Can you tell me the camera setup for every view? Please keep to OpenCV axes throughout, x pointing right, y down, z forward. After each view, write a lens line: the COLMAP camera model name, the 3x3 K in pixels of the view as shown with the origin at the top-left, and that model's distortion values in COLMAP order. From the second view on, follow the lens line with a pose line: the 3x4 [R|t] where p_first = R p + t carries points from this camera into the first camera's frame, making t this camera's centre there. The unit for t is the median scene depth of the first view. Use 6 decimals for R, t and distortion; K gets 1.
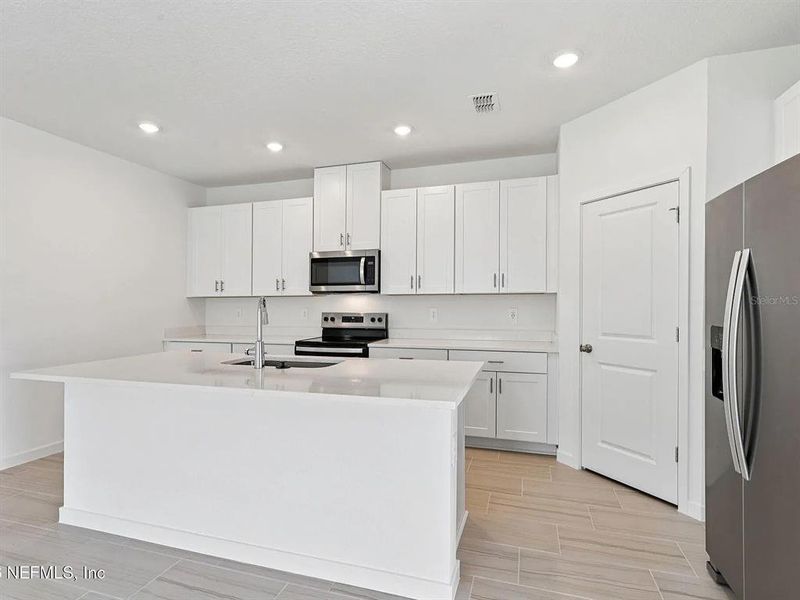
lens RADIAL K [[445.5, 0, 400.0], [0, 445.5, 300.0], [0, 0, 1]] dist [-0.001222, -0.000461]
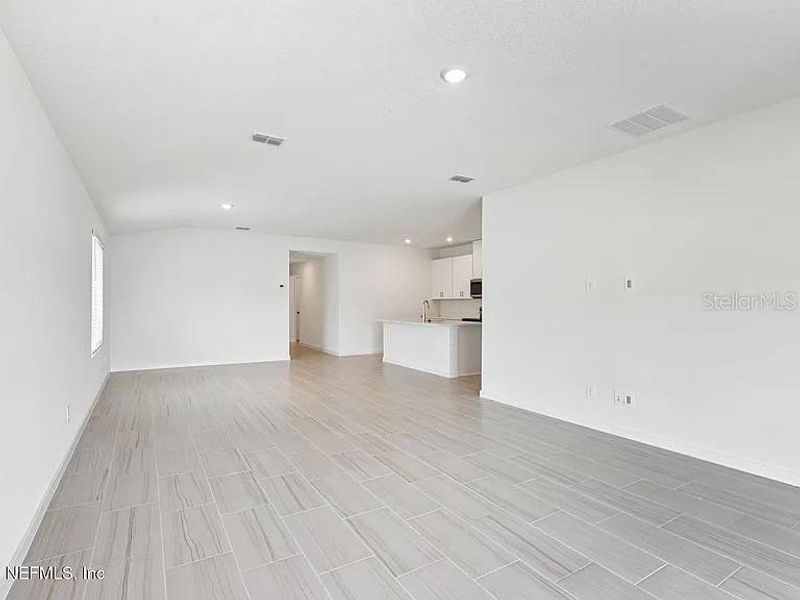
lens RADIAL K [[410.1, 0, 400.0], [0, 410.1, 300.0], [0, 0, 1]] dist [0.001145, 0.000173]
pose [[0.755600, -0.001600, -0.655032, 0.884055], [0.000758, 0.999998, -0.001568, -0.001374], [0.655033, 0.000688, 0.755600, -0.796178]]
